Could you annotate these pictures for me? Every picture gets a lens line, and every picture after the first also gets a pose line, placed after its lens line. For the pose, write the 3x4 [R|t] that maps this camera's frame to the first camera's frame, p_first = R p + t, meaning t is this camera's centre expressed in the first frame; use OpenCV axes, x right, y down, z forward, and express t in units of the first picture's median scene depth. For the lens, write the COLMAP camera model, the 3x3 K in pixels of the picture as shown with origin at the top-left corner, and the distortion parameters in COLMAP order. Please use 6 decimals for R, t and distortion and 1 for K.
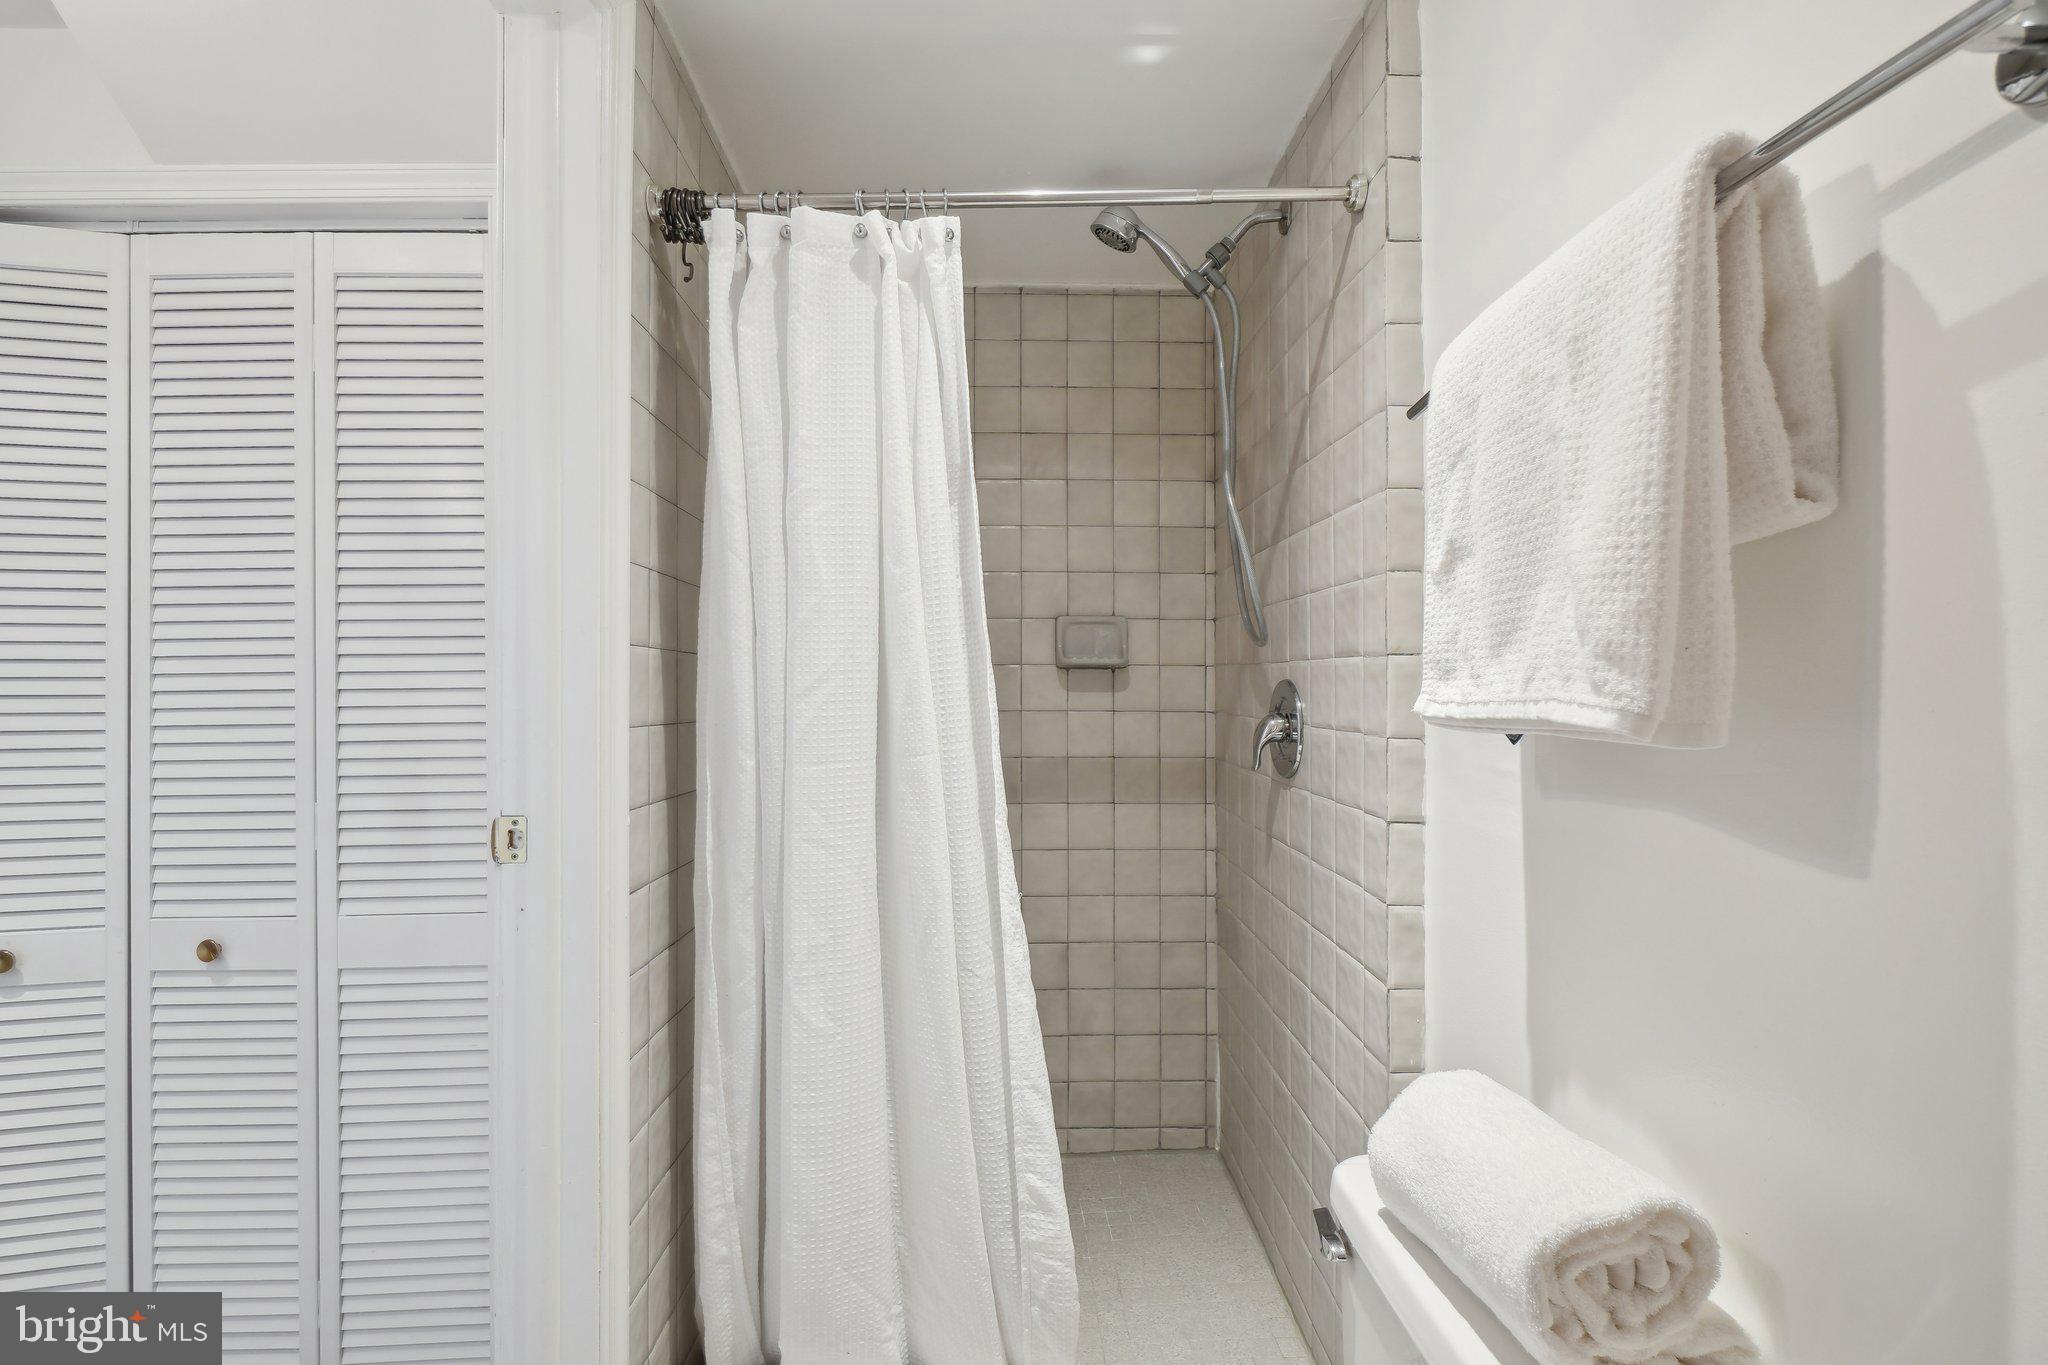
lens RADIAL K [[925.9, 0, 1023.2], [0, 925.9, 685.2], [0, 0, 1]] dist [-0.044094, 0.000659]
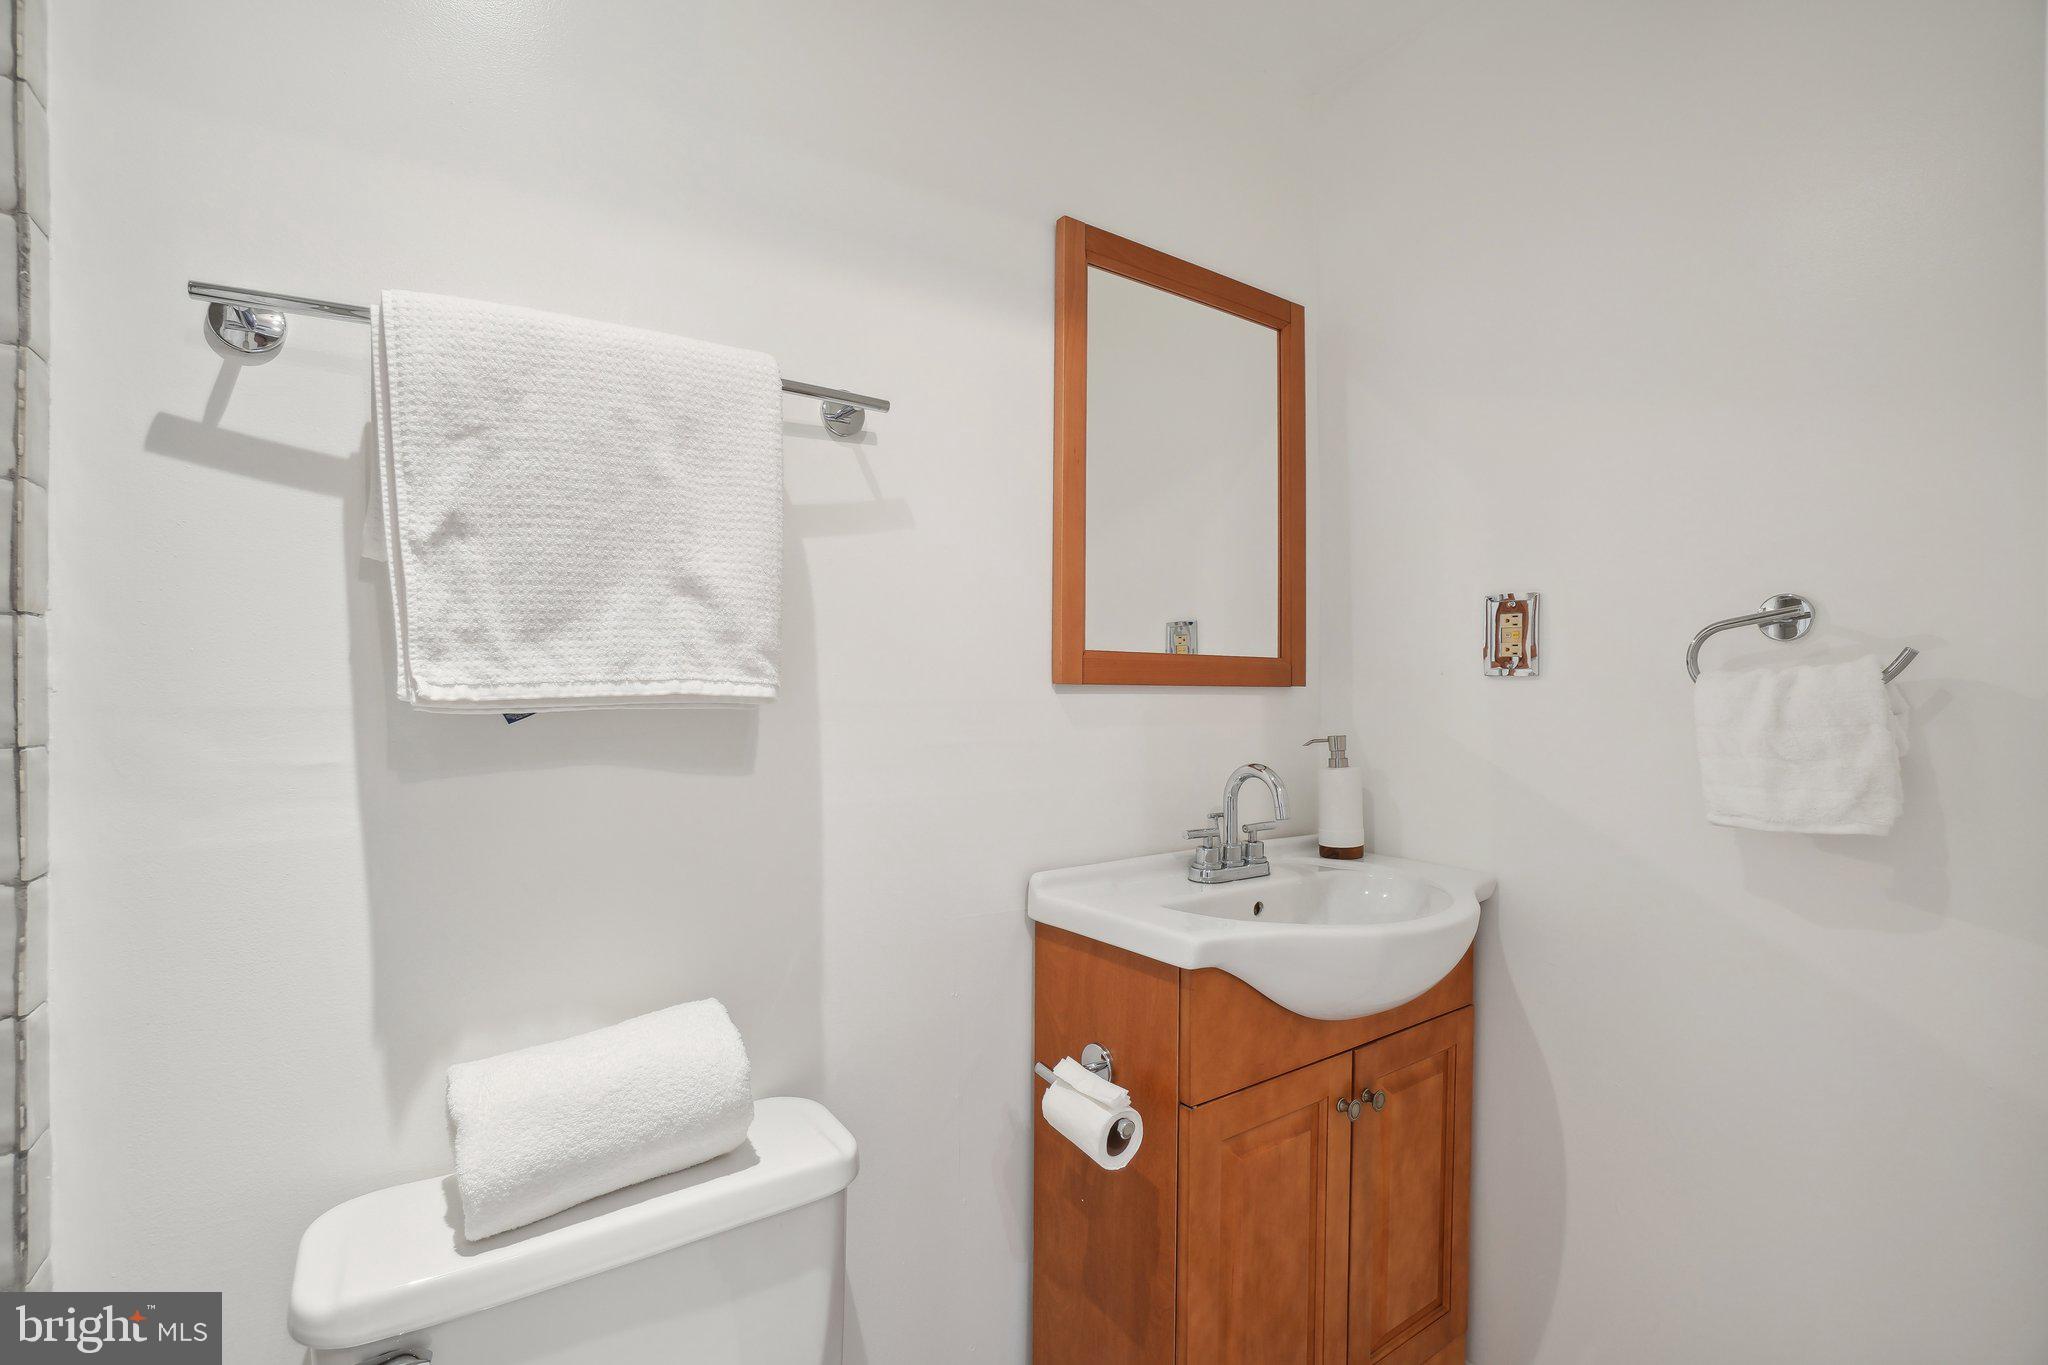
lens RADIAL K [[925.9, 0, 1022.7], [0, 925.9, 687.5], [0, 0, 1]] dist [-0.044094, 0.000659]
pose [[-0.555149, 0.006238, 0.831728, -0.701420], [0.000219, 0.999973, -0.007353, 0.031650], [-0.831751, -0.003900, -0.555135, 1.134660]]
